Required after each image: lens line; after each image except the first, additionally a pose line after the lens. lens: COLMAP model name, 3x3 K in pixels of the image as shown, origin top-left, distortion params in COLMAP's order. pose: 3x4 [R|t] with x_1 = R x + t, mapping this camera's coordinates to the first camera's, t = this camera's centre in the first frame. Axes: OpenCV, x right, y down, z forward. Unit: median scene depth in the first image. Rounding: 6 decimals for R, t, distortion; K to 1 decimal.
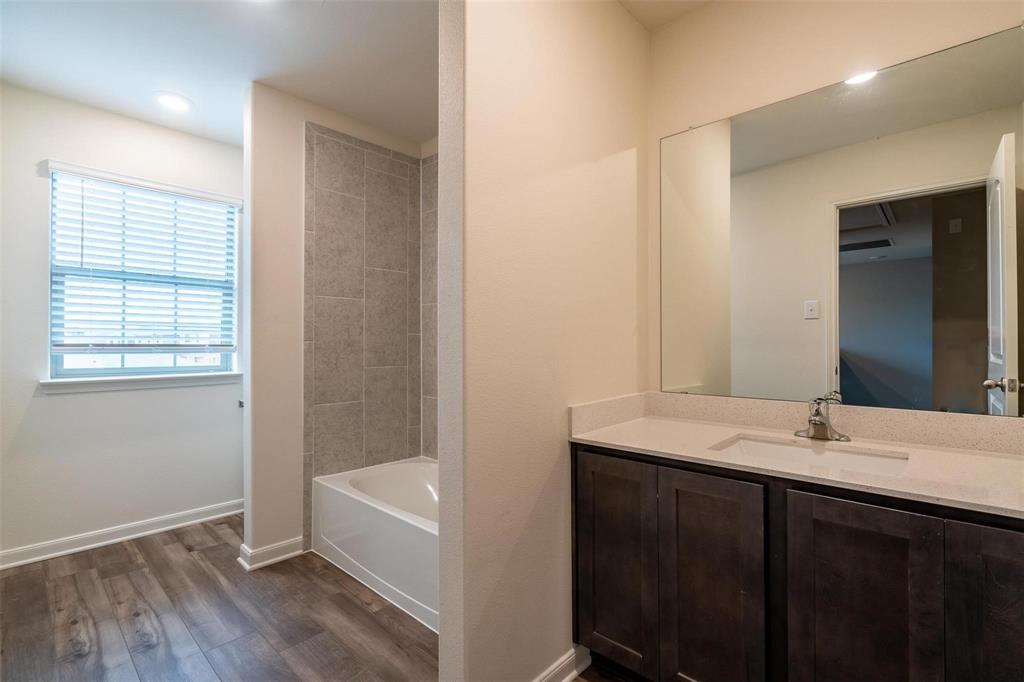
lens RADIAL K [[467.3, 0, 513.8], [0, 467.3, 341.0], [0, 0, 1]] dist [-0.001970, 0.002256]
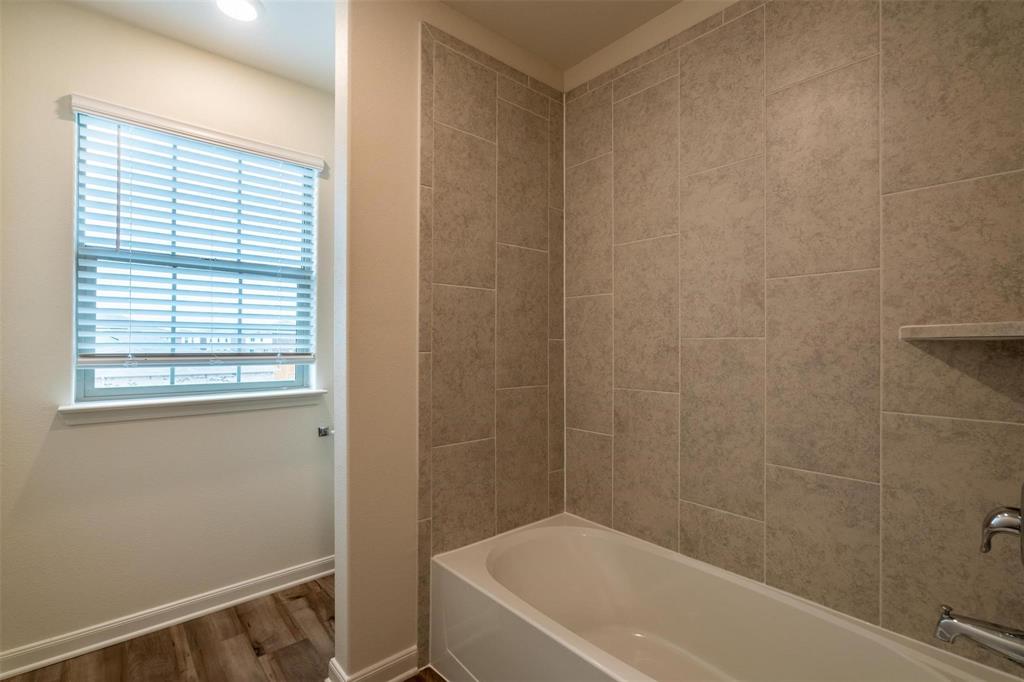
lens RADIAL K [[467.3, 0, 510.1], [0, 467.3, 341.6], [0, 0, 1]] dist [-0.001970, 0.002256]
pose [[0.994480, 0.002736, -0.104890, -0.229979], [-0.002576, 0.999995, 0.001654, -0.014081], [0.104894, -0.001375, 0.994482, 0.322915]]
